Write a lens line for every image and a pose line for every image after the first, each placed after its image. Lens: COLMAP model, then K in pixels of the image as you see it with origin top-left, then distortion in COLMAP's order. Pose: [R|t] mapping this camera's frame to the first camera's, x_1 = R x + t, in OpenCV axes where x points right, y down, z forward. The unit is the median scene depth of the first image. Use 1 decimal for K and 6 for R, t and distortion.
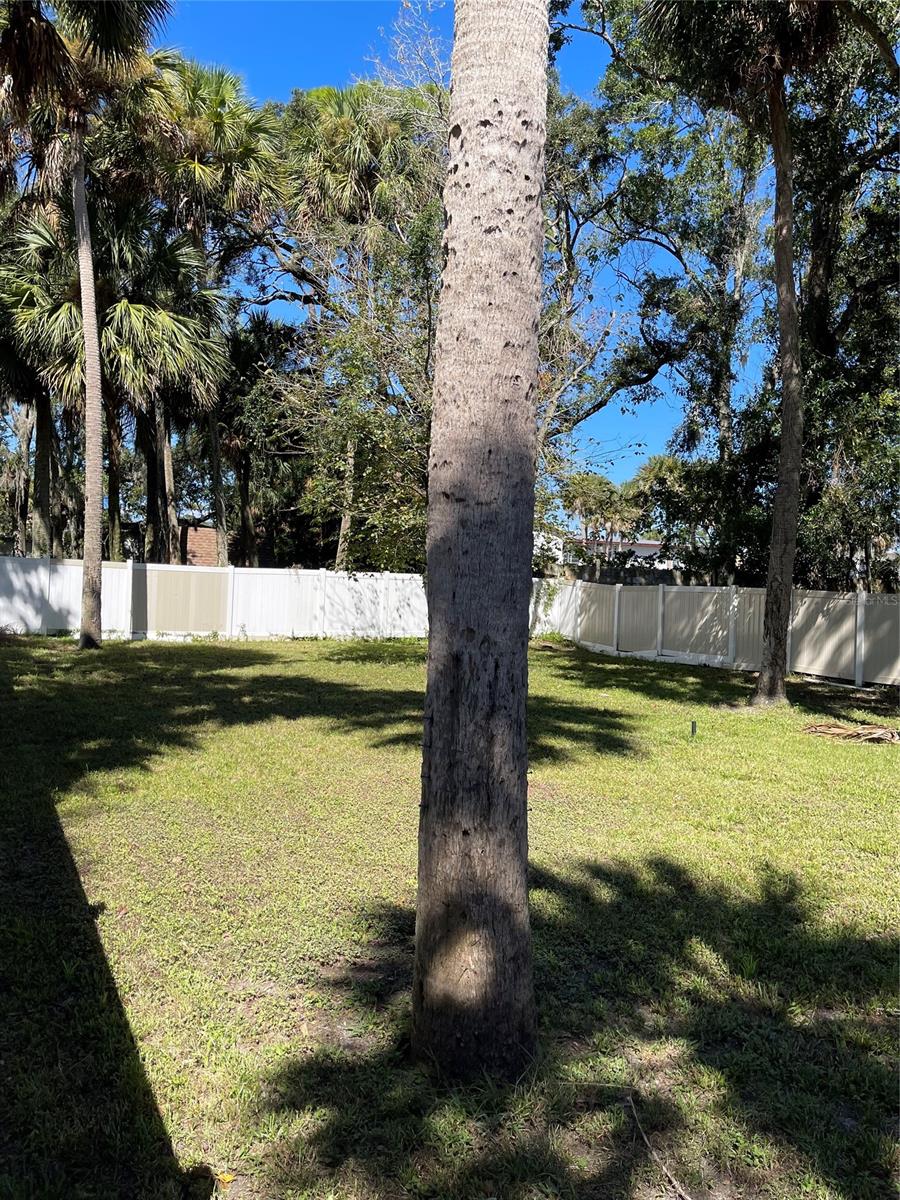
lens RADIAL K [[905.1, 0, 451.2], [0, 905.1, 599.2], [0, 0, 1]] dist [0.003716, 0.001125]
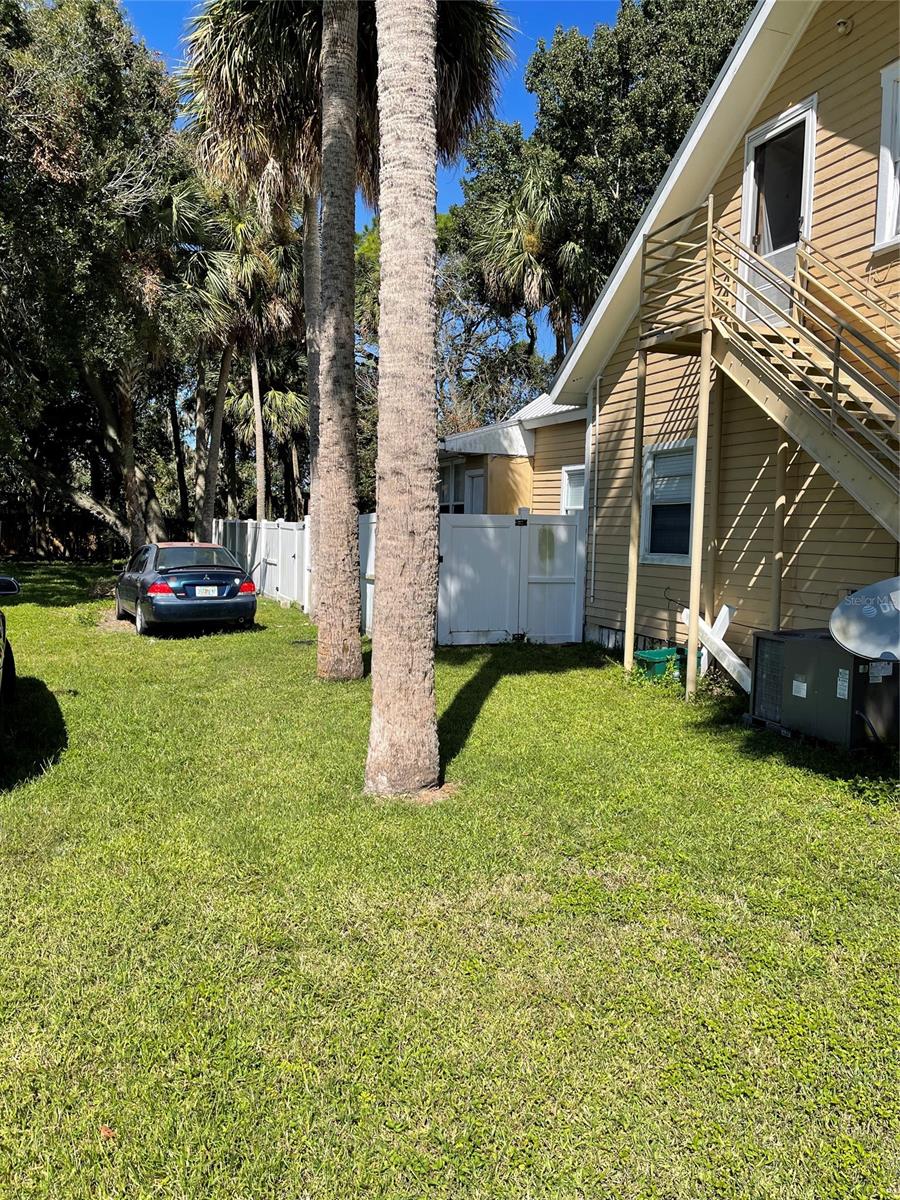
lens RADIAL K [[905.1, 0, 449.2], [0, 905.1, 600.4], [0, 0, 1]] dist [0.003716, 0.001125]
pose [[0.989207, 0.011698, -0.146058, 0.332429], [-0.001259, 0.997450, 0.071359, -0.005845], [0.146521, -0.070404, 0.986699, -0.976885]]
